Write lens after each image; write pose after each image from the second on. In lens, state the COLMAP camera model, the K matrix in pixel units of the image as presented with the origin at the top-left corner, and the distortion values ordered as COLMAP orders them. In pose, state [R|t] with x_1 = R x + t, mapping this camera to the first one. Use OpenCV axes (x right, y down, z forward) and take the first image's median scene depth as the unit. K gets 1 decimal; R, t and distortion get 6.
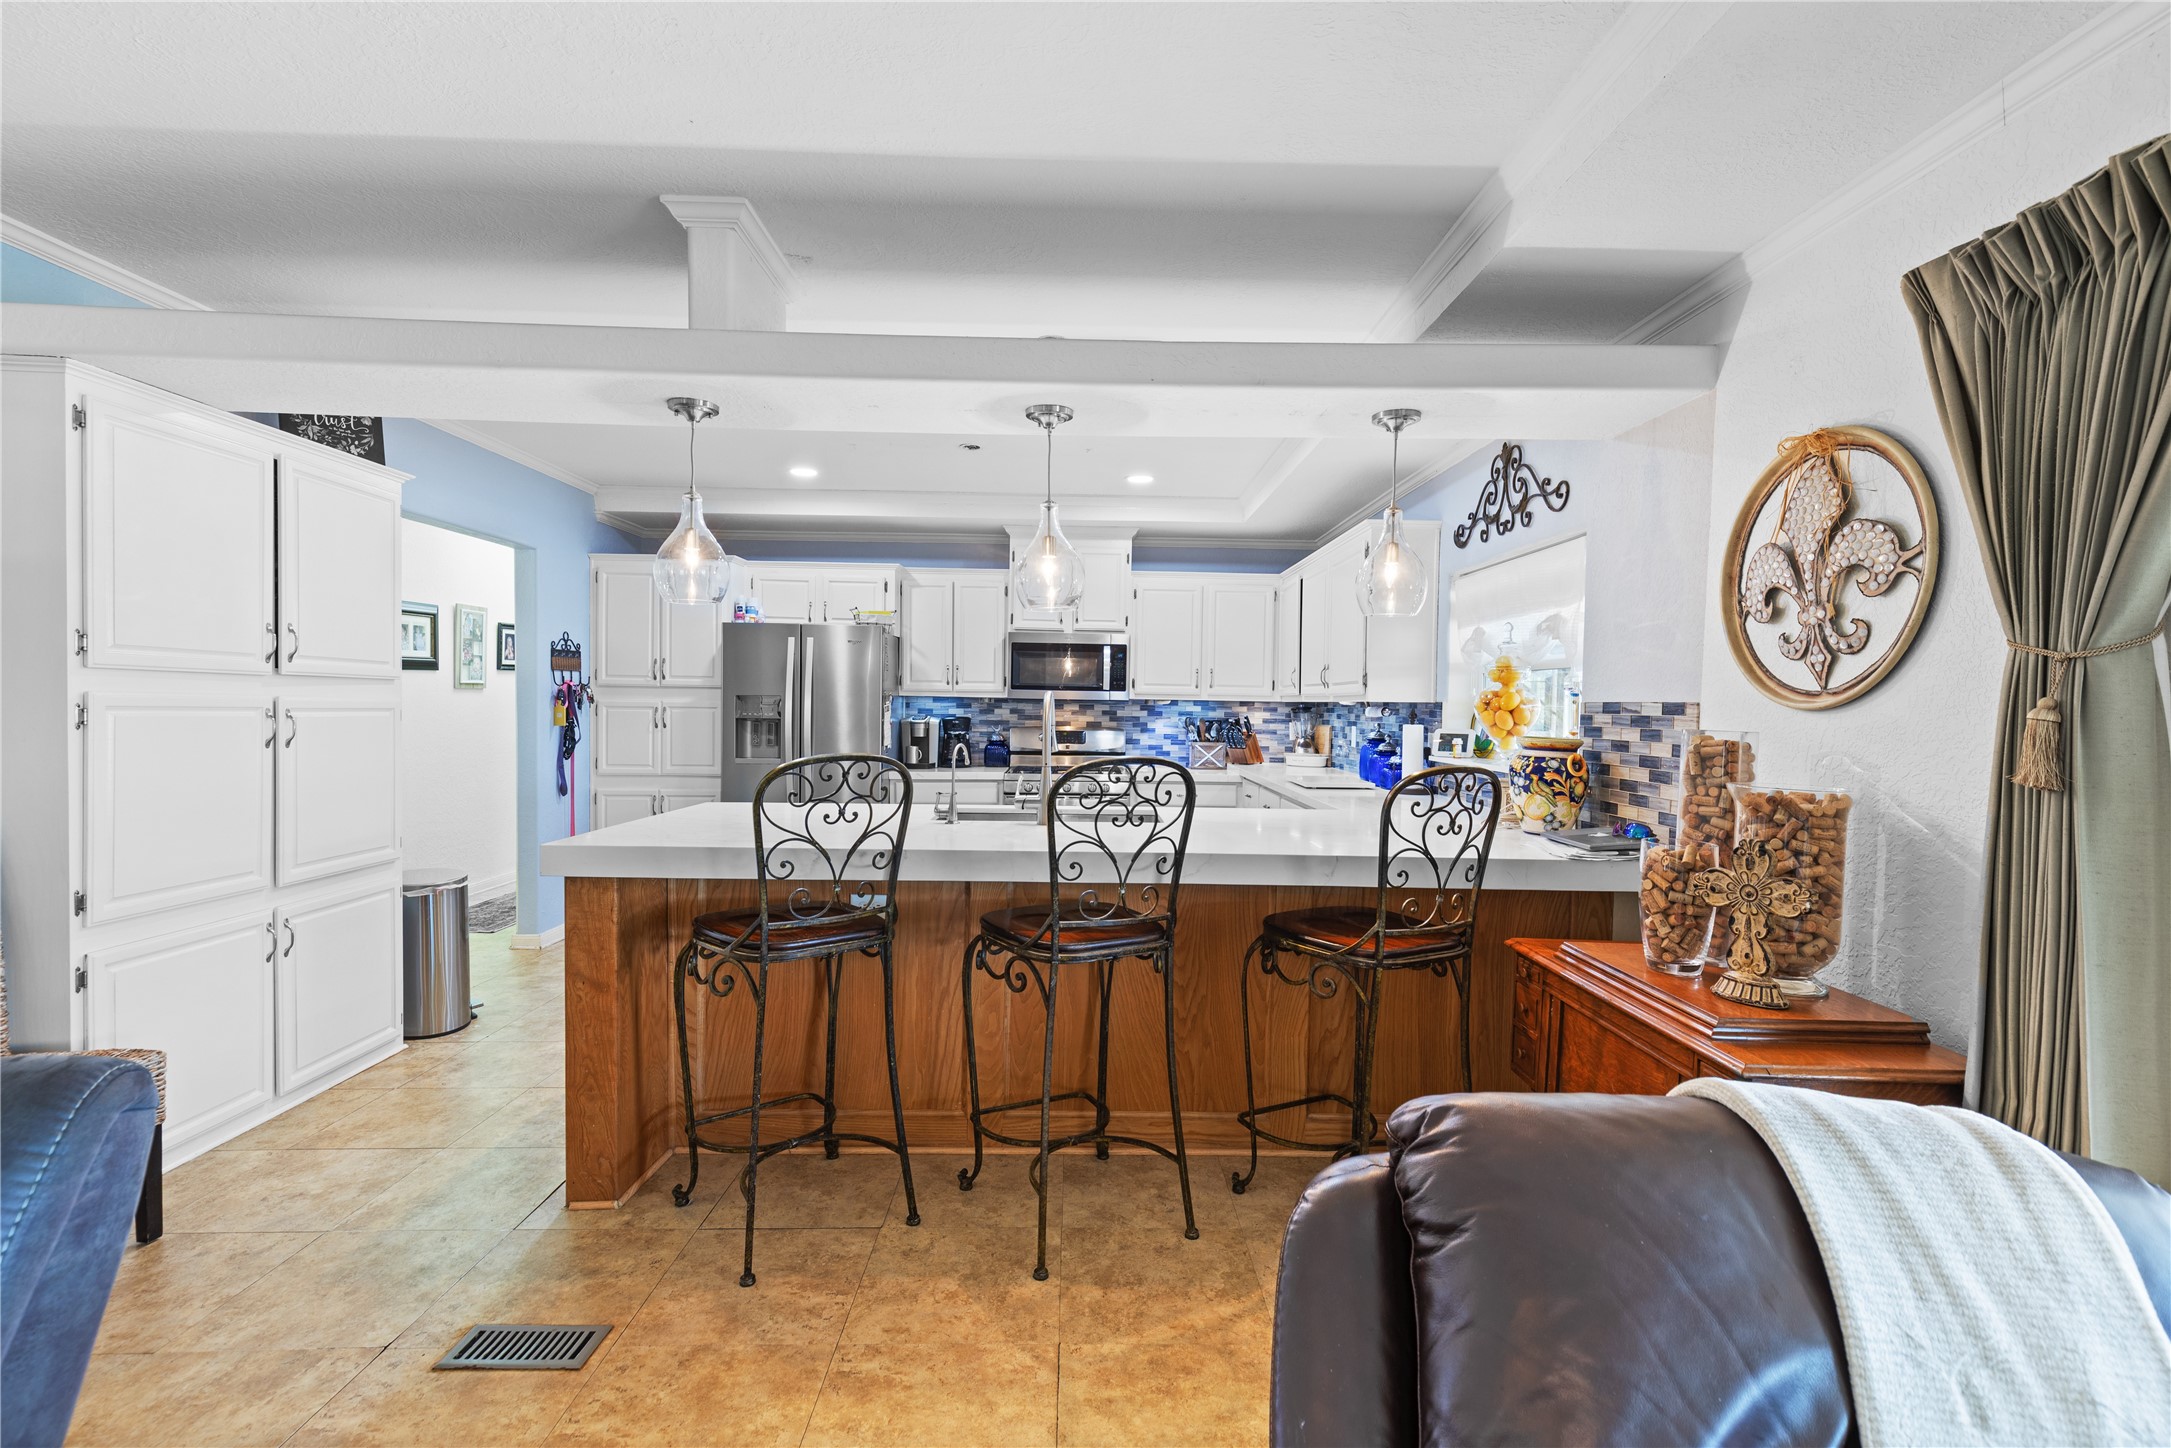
lens RADIAL K [[980.2, 0, 1099.1], [0, 980.2, 710.6], [0, 0, 1]] dist [-0.000687, -0.000548]
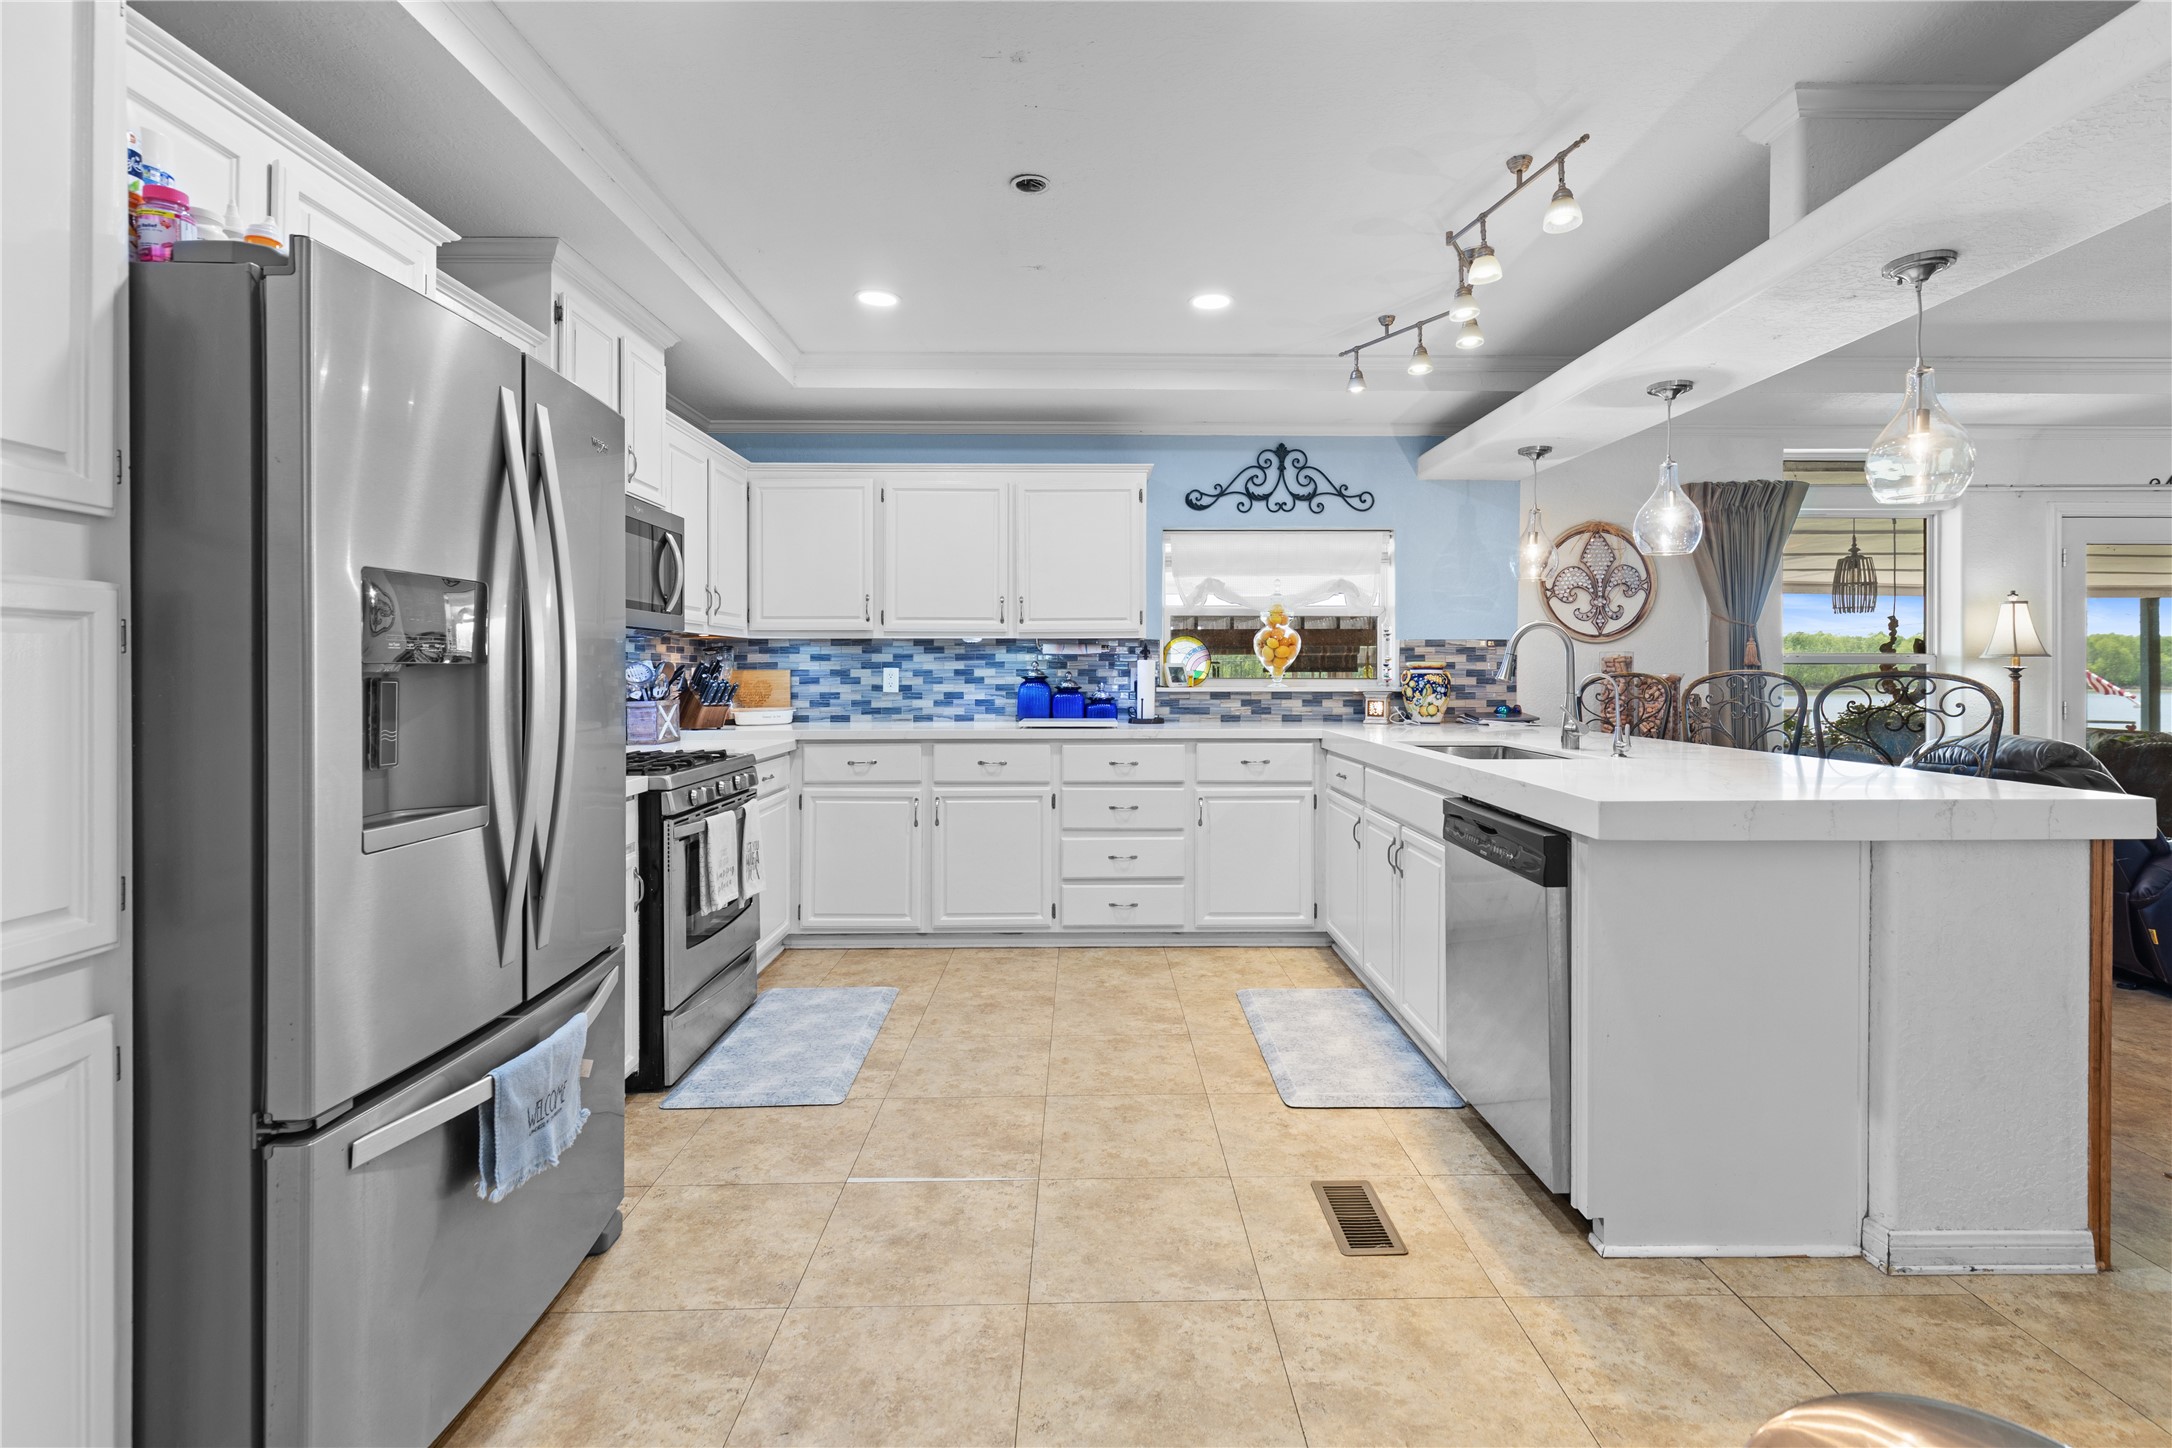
lens RADIAL K [[985.3, 0, 1088.5], [0, 985.3, 695.0], [0, 0, 1]] dist [0.000761, -0.000086]
pose [[0.020614, -0.038388, 0.999050, -0.560918], [0.009419, 0.999226, 0.038200, 0.007569], [-0.999743, 0.008622, 0.020960, 0.747990]]
